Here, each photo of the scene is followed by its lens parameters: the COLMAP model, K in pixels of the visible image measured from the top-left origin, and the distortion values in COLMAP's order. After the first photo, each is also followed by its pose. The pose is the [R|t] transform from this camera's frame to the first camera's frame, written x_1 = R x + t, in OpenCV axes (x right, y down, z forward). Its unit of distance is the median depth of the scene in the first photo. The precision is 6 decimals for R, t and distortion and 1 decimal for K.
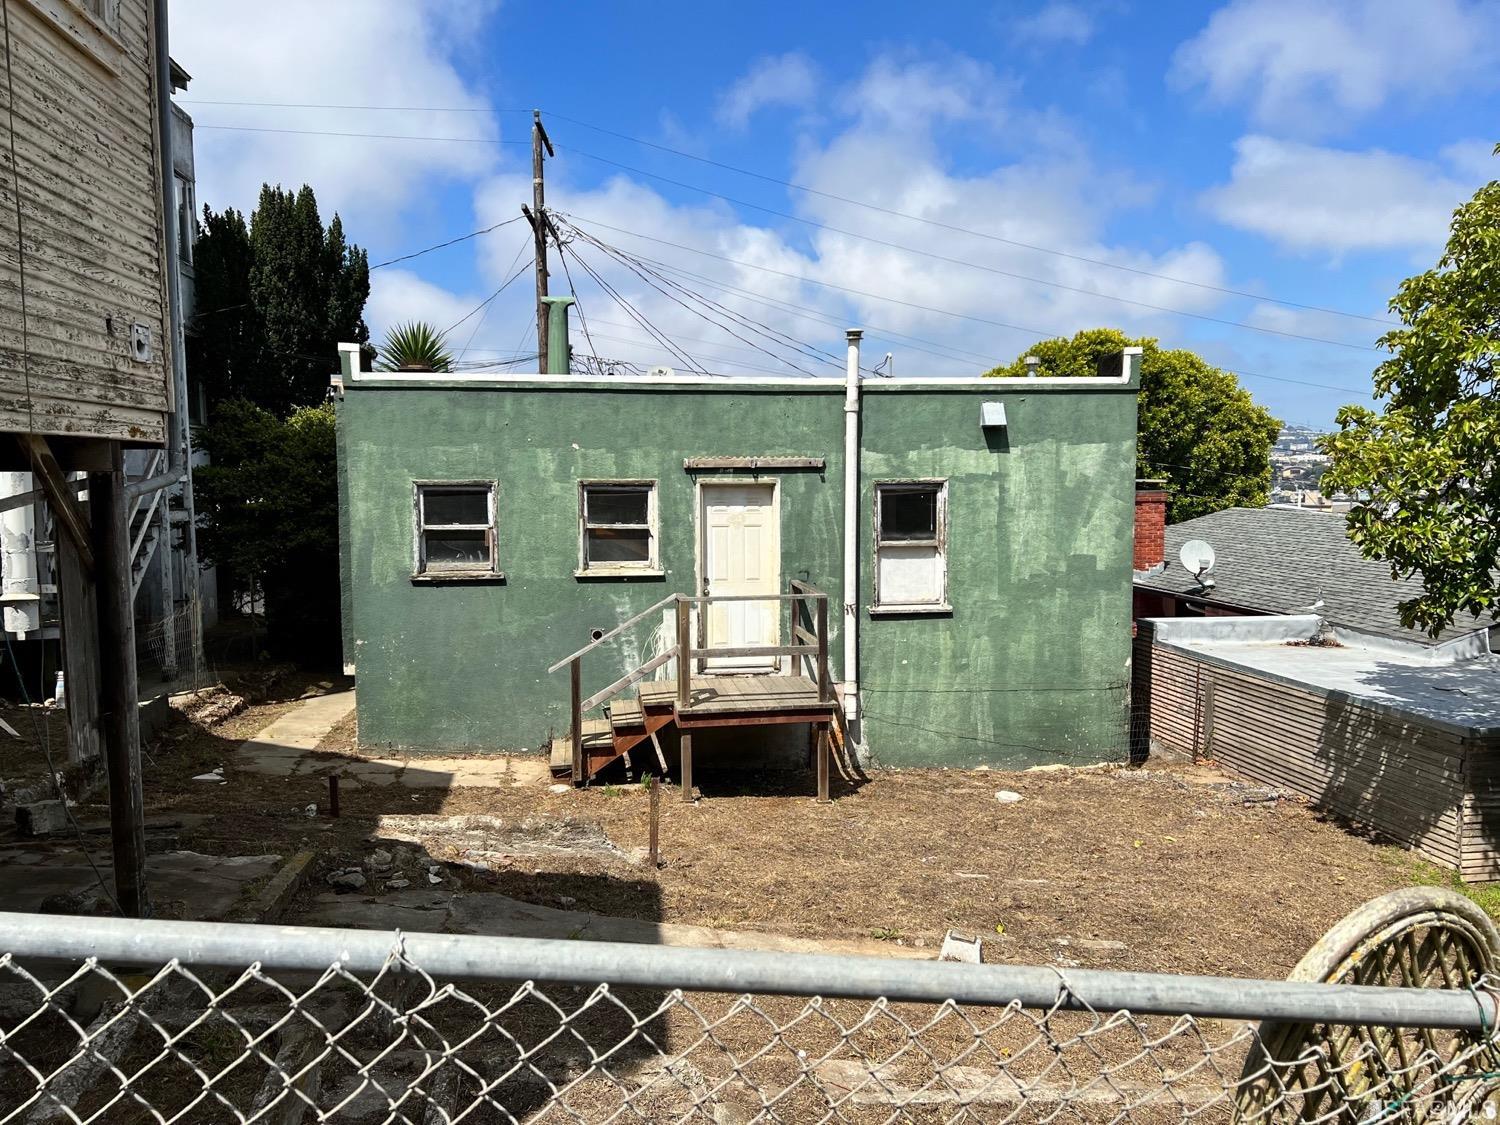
lens RADIAL K [[1110.3, 0, 744.1], [0, 1110.3, 563.8], [0, 0, 1]] dist [0.169944, -0.418512]
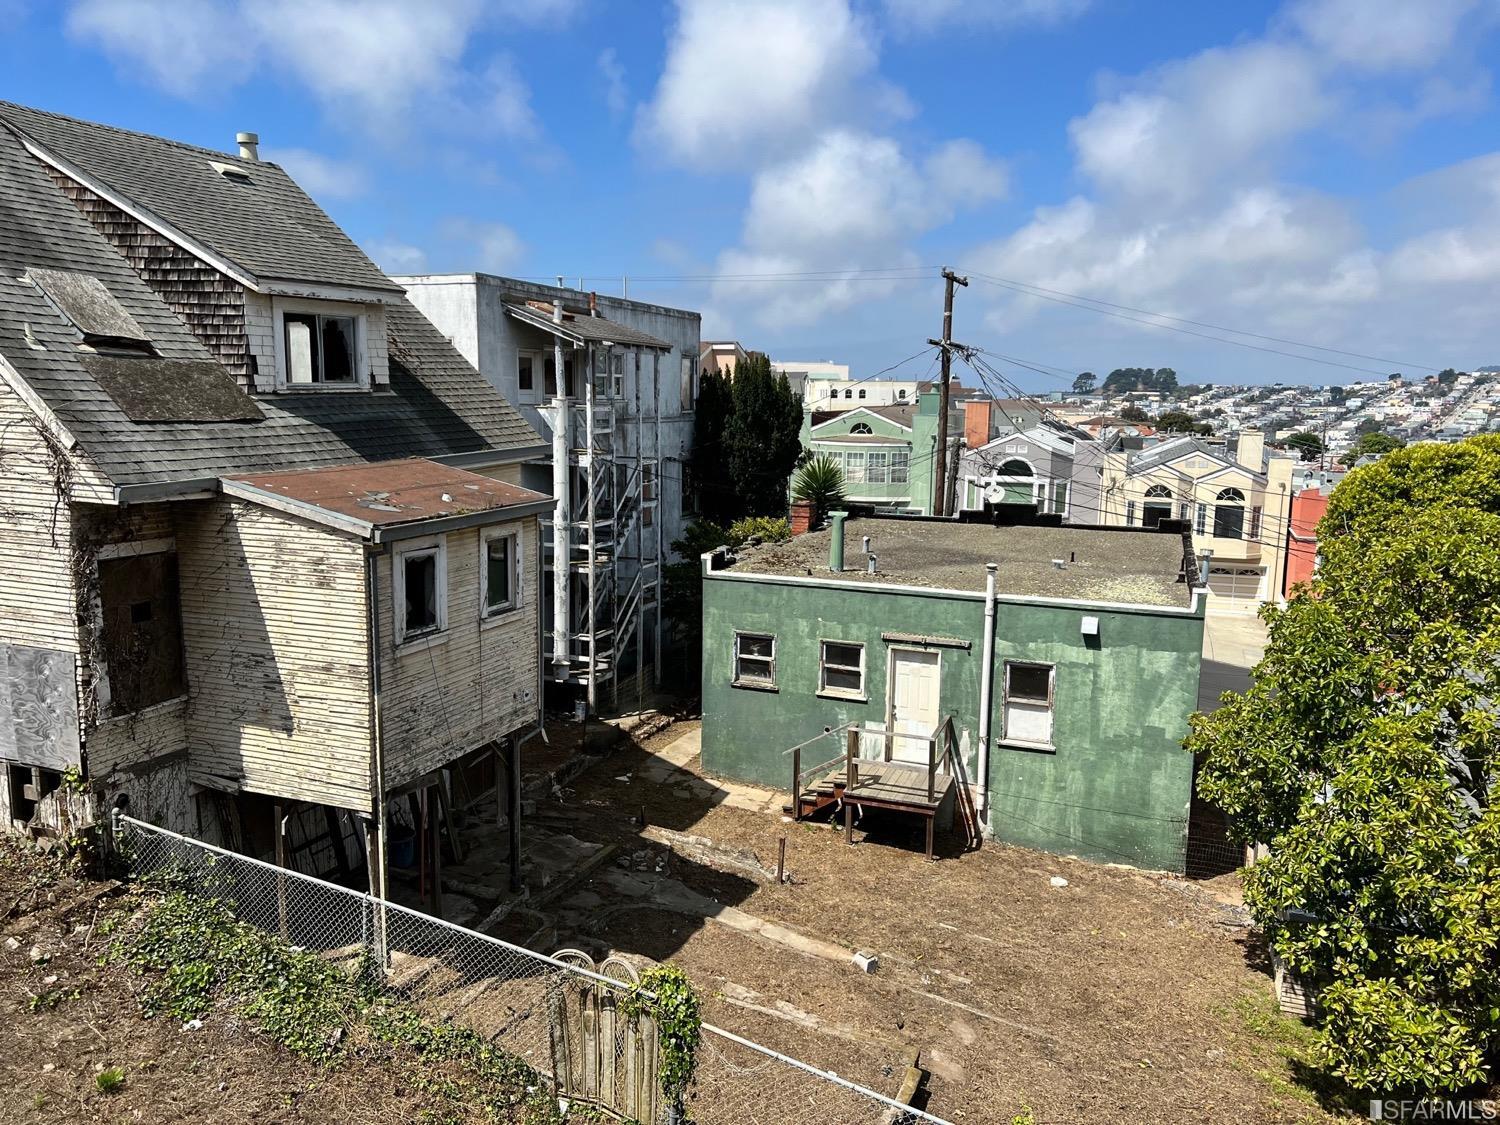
lens RADIAL K [[1110.3, 0, 744.1], [0, 1110.3, 563.8], [0, 0, 1]] dist [0.169944, -0.418512]
pose [[0.872792, 0.092722, -0.479205, 0.529684], [-0.059142, 0.994647, 0.084738, -0.313449], [0.484496, -0.045618, 0.873603, -0.507682]]
